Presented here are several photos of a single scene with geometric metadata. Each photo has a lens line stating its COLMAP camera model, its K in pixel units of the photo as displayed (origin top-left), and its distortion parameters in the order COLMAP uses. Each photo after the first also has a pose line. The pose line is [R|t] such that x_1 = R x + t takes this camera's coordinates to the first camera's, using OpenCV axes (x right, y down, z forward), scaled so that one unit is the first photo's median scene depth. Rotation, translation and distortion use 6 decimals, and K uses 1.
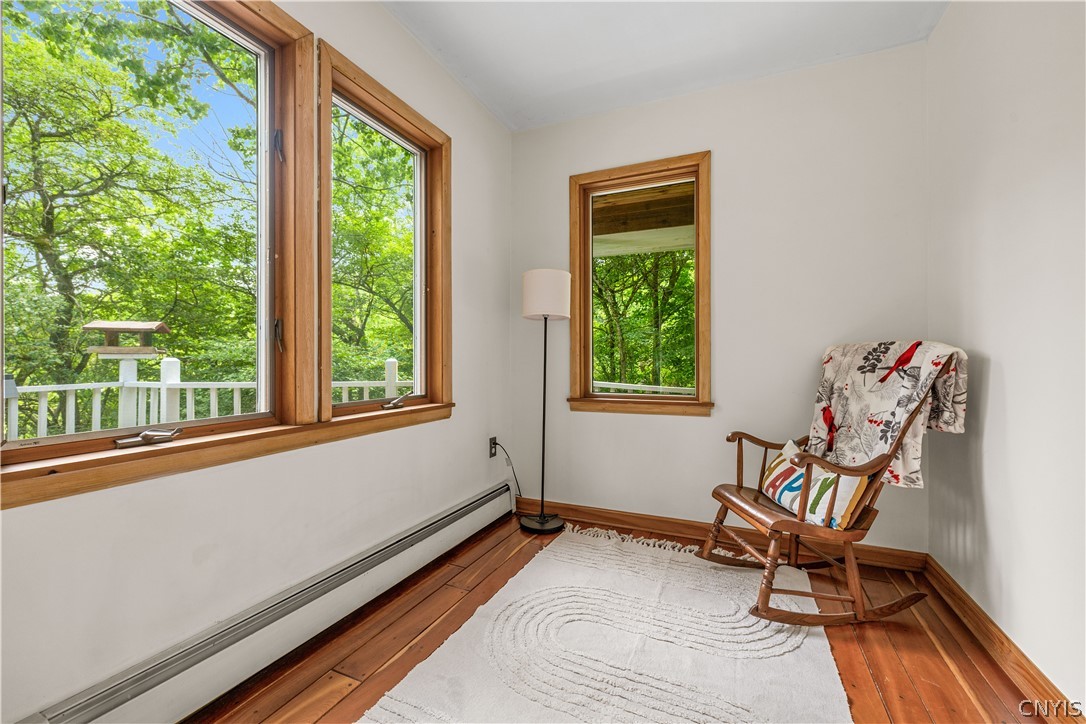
lens RADIAL K [[455.8, 0, 540.4], [0, 455.8, 358.3], [0, 0, 1]] dist [-0.000822, 0.000281]
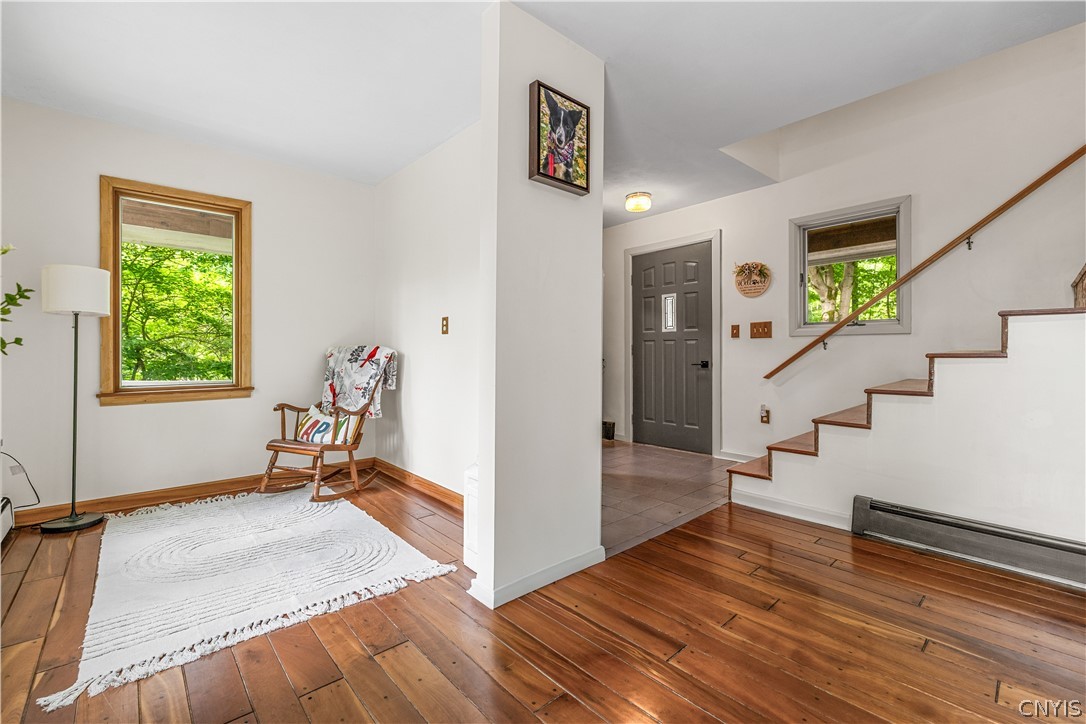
lens RADIAL K [[455.8, 0, 539.3], [0, 455.8, 354.7], [0, 0, 1]] dist [-0.000822, 0.000281]
pose [[0.410744, -0.005658, 0.911733, -0.669441], [-0.004420, 0.999957, 0.008197, -0.018518], [-0.911740, -0.007397, 0.410701, -0.448457]]
